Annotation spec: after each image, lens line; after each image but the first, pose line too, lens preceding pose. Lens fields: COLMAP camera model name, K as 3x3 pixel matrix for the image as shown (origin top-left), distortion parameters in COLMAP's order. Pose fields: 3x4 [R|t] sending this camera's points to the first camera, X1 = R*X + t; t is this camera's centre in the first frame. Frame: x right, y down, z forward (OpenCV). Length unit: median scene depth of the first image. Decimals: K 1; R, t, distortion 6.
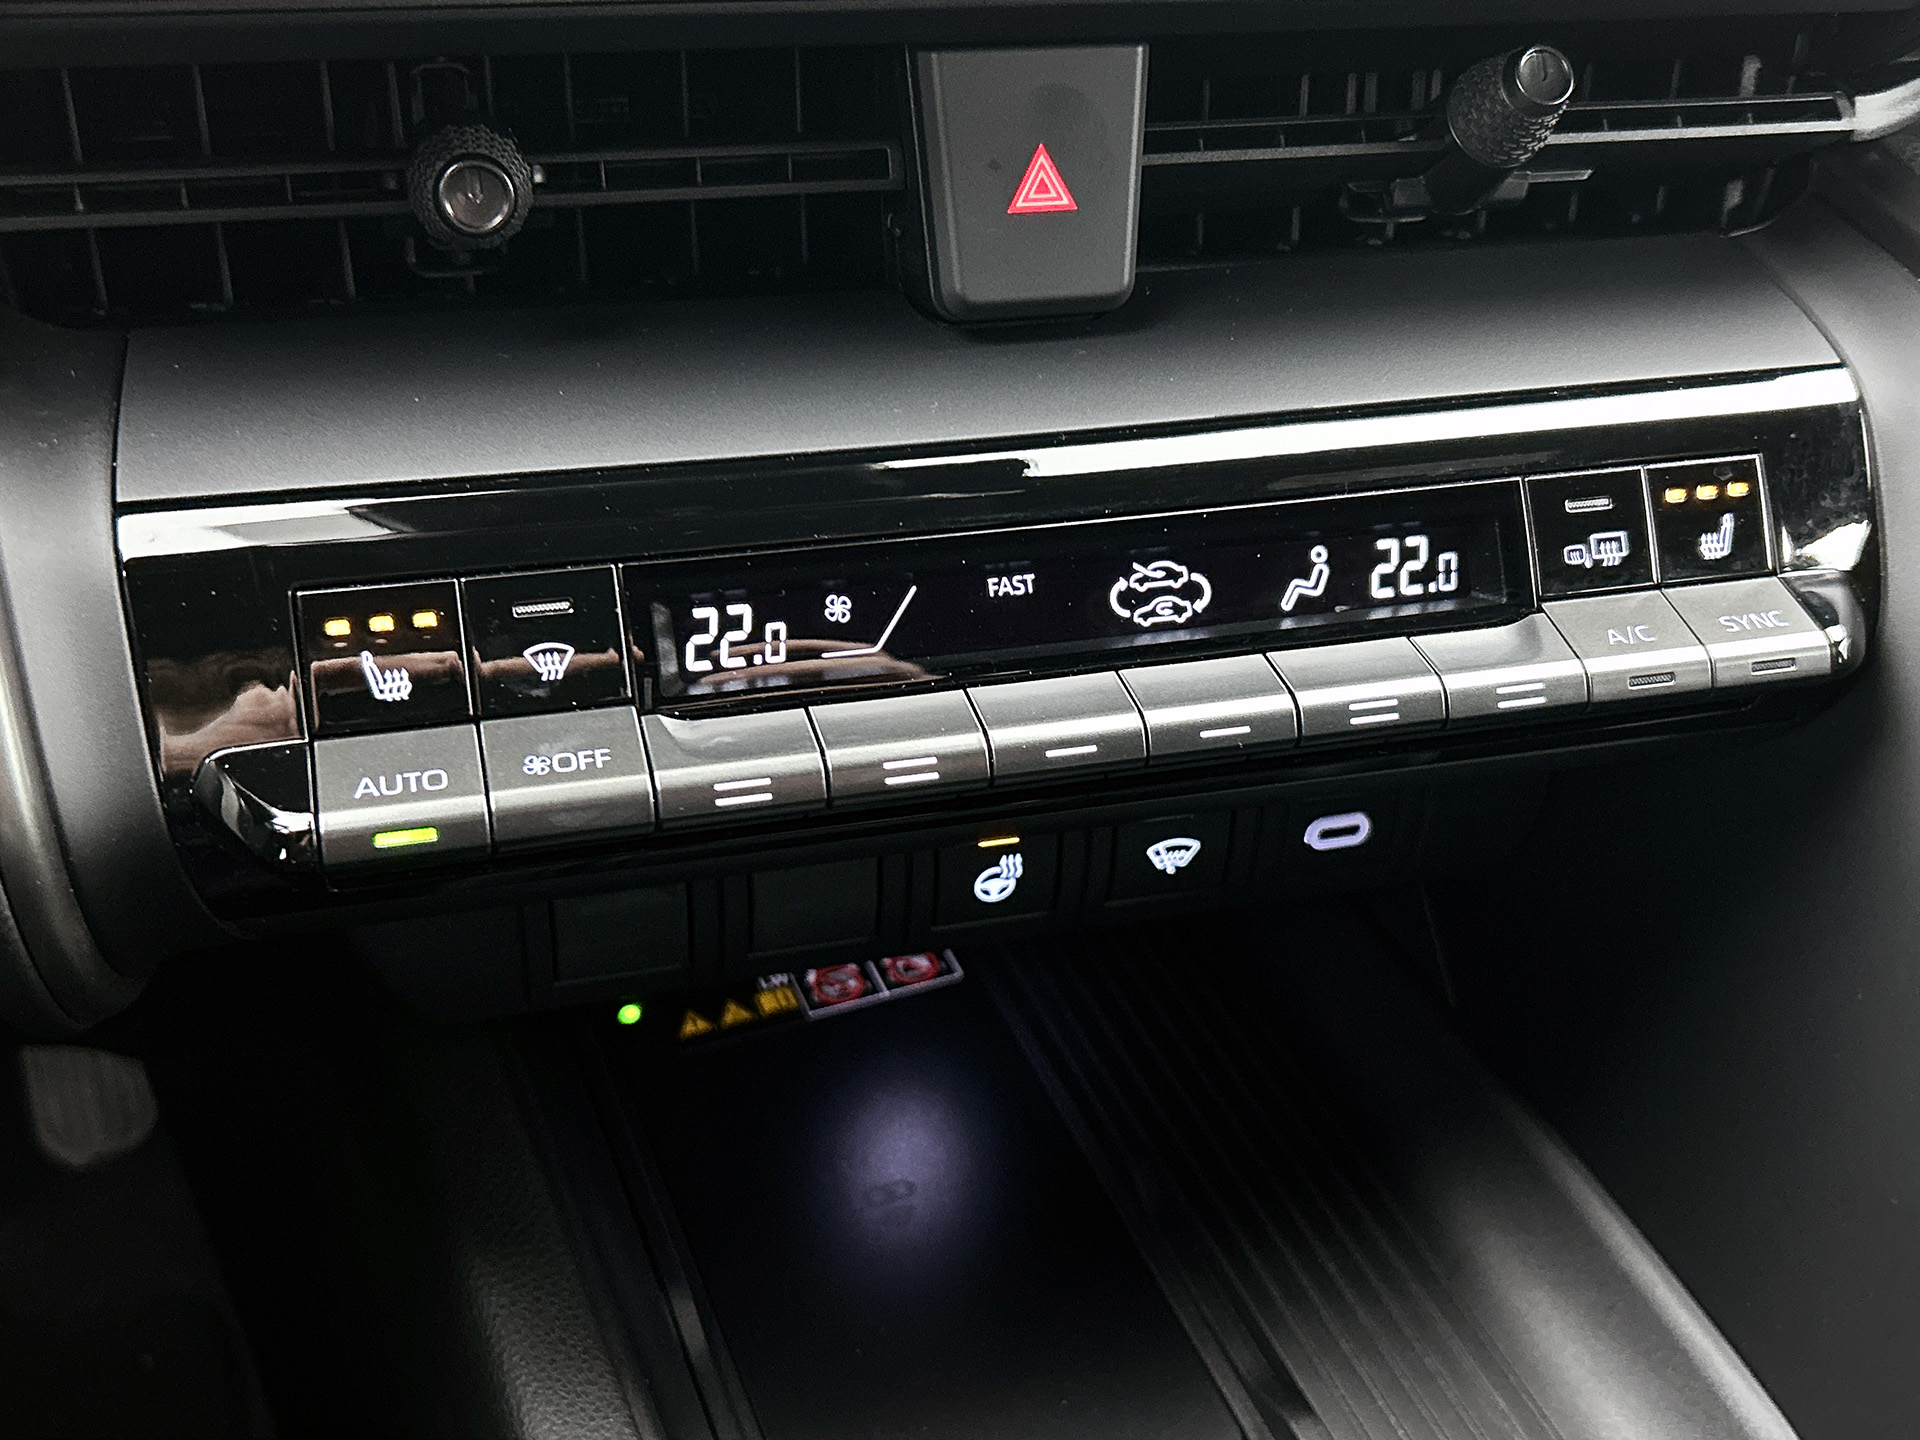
lens RADIAL K [[2068.0, 0, 939.9], [0, 2068.0, 747.8], [0, 0, 1]] dist [0.096162, -0.265085]
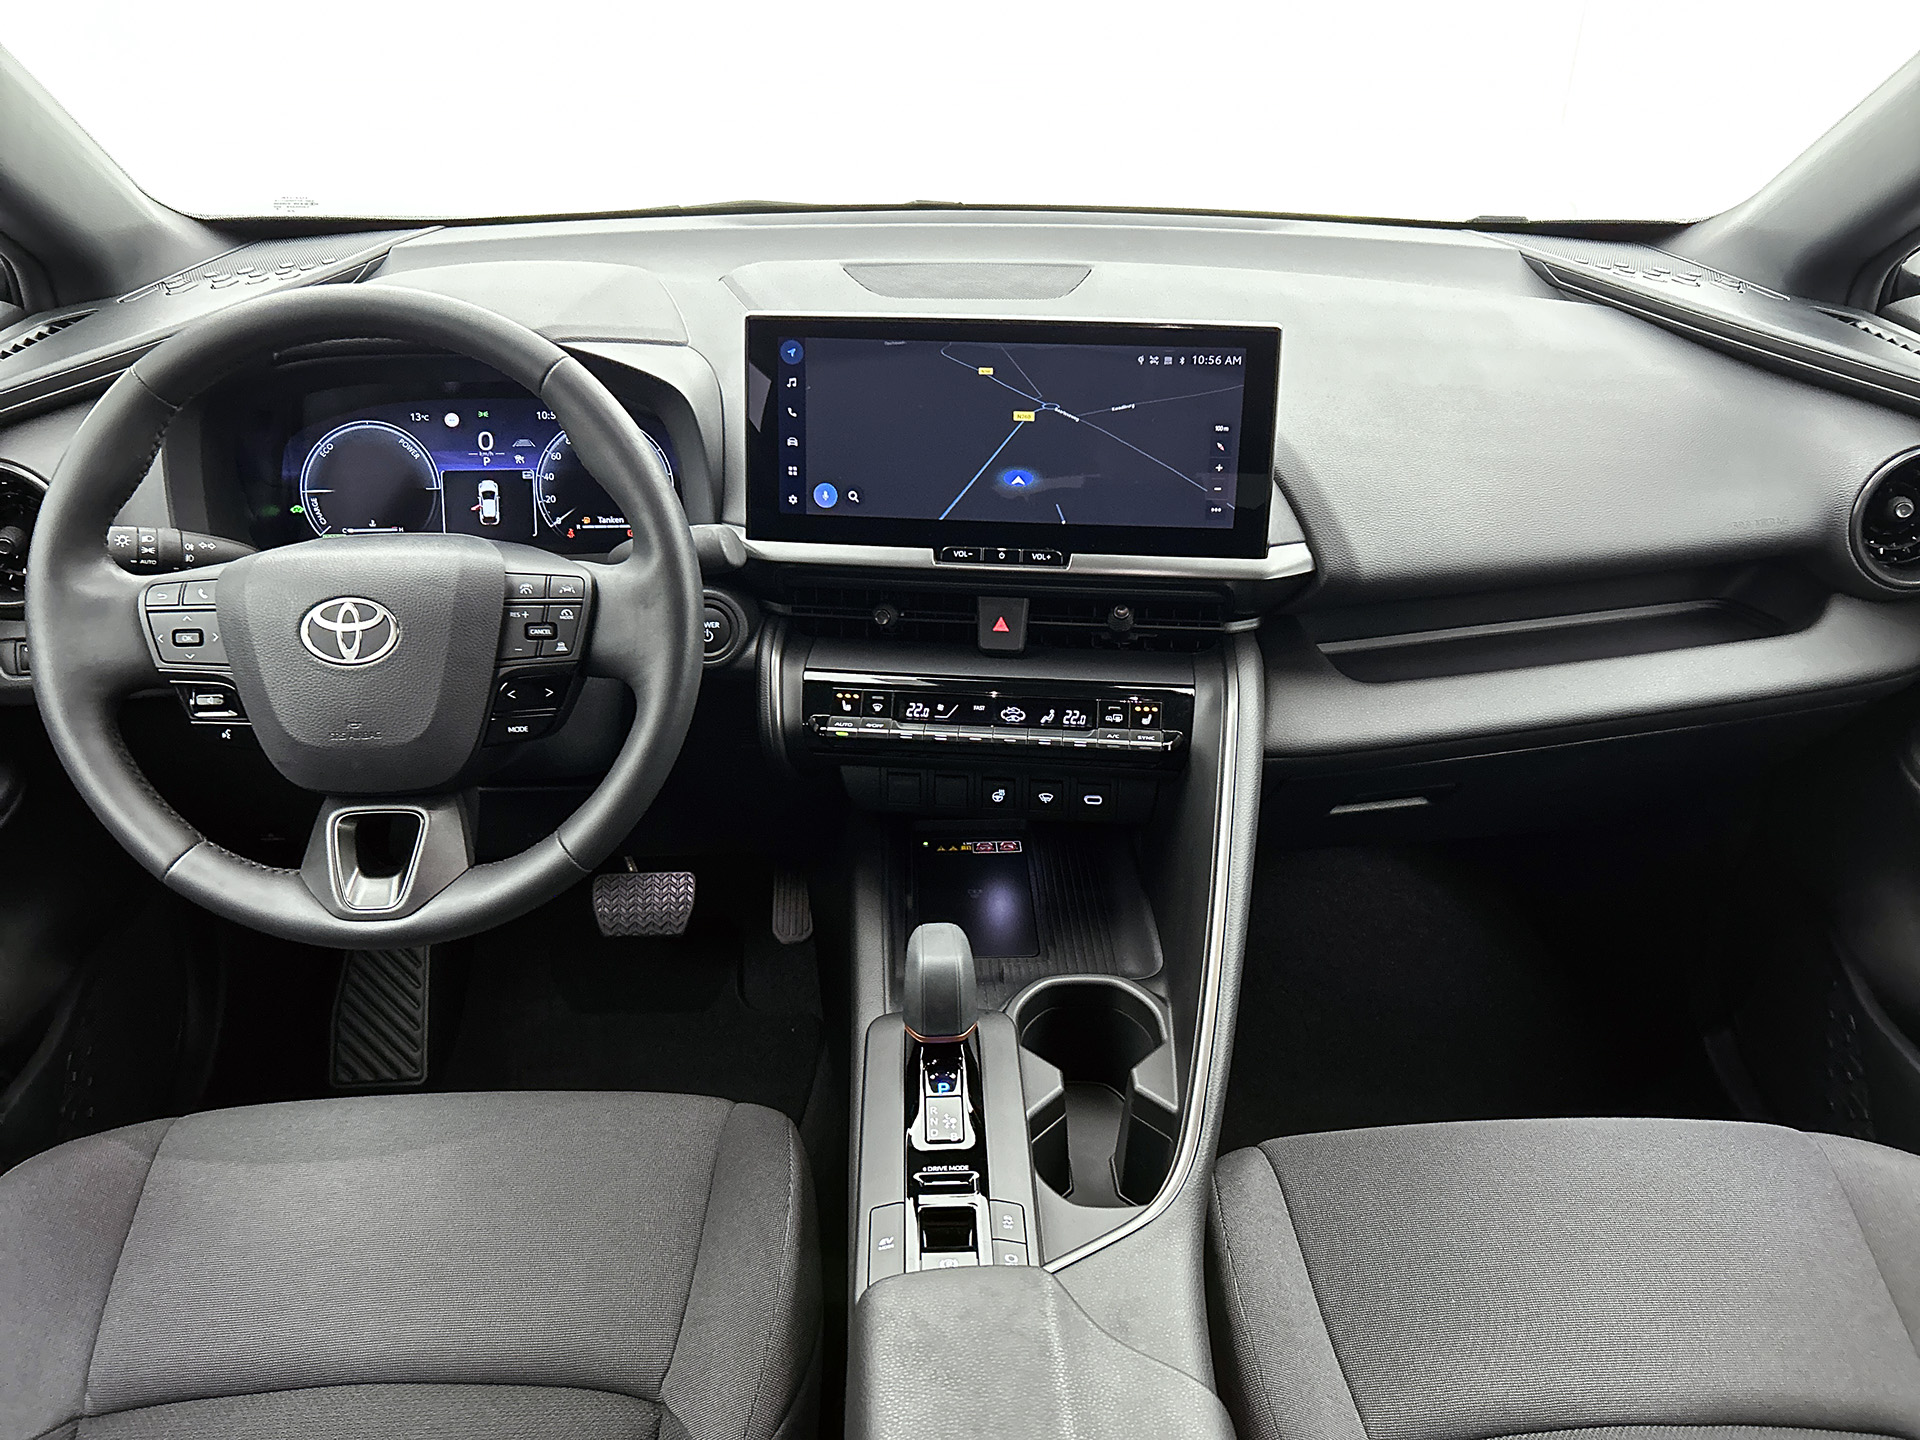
lens RADIAL K [[1438.7, 0, 965.3], [0, 1438.7, 751.4], [0, 0, 1]] dist [0.006374, 0.001432]
pose [[0.937402, 0.117909, -0.327682, 1.018896], [-0.173062, 0.974250, -0.144519, 0.462434], [0.302205, 0.192181, 0.933669, -1.890750]]
